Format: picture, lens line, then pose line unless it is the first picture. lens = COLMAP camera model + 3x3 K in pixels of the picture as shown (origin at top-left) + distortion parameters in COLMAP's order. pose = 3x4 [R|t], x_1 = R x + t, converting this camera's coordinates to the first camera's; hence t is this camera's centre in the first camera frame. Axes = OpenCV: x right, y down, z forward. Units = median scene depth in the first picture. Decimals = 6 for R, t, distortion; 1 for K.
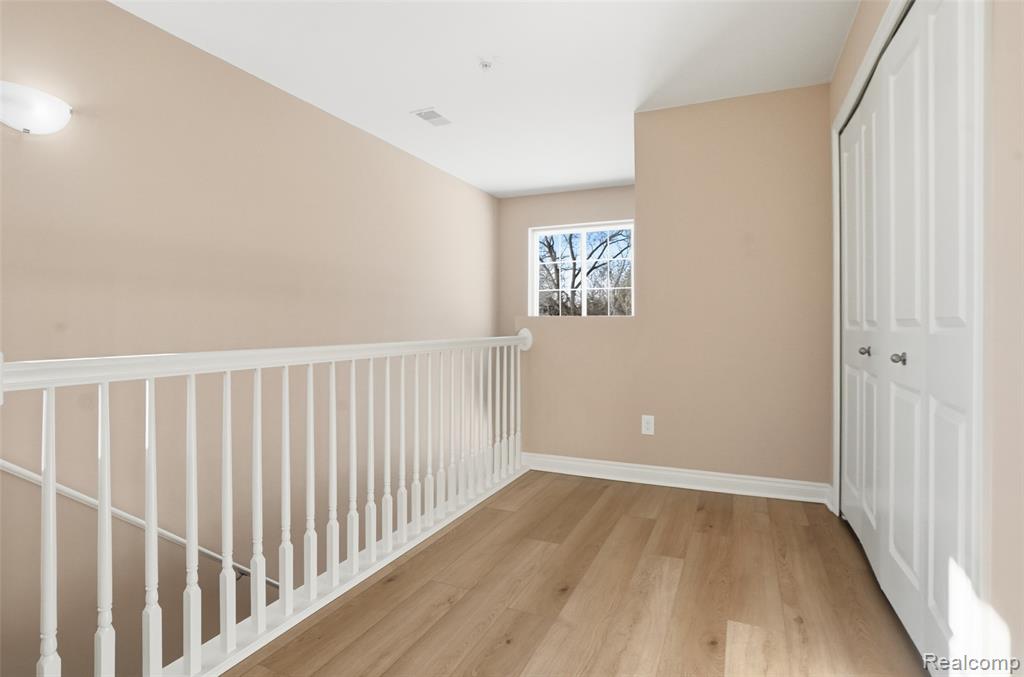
lens RADIAL K [[531.7, 0, 520.8], [0, 531.7, 329.9], [0, 0, 1]] dist [-0.052046, 0.022212]
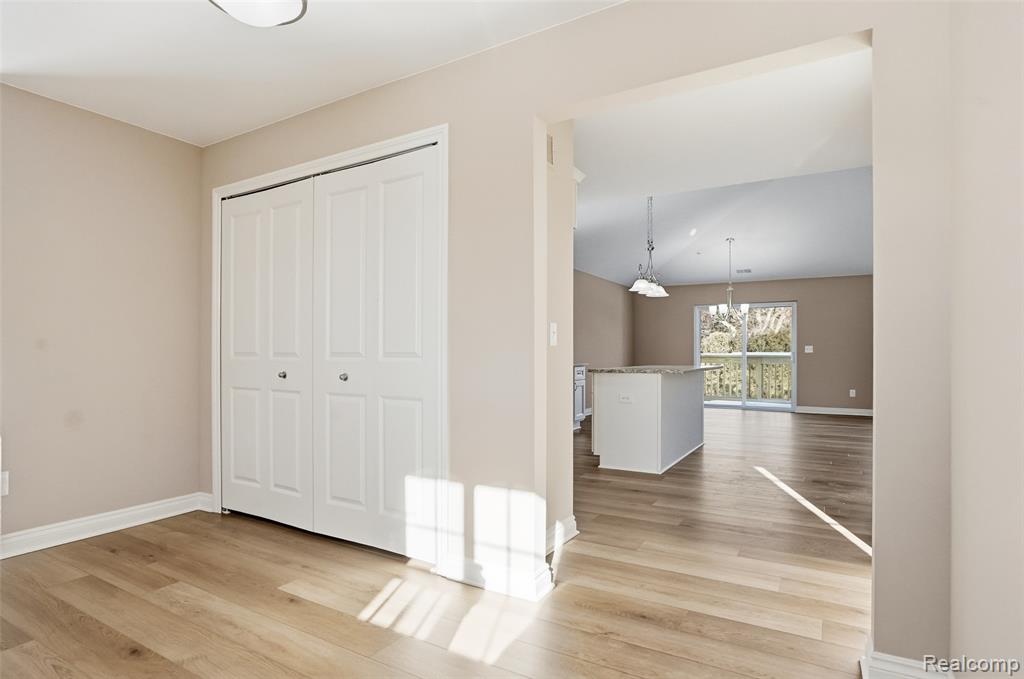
lens RADIAL K [[531.7, 0, 506.0], [0, 531.7, 360.3], [0, 0, 1]] dist [-0.052046, 0.022212]
pose [[0.112304, -0.012883, 0.993590, -0.613617], [0.011668, 0.999864, 0.011645, -0.010088], [-0.993605, 0.010285, 0.112439, 0.216393]]
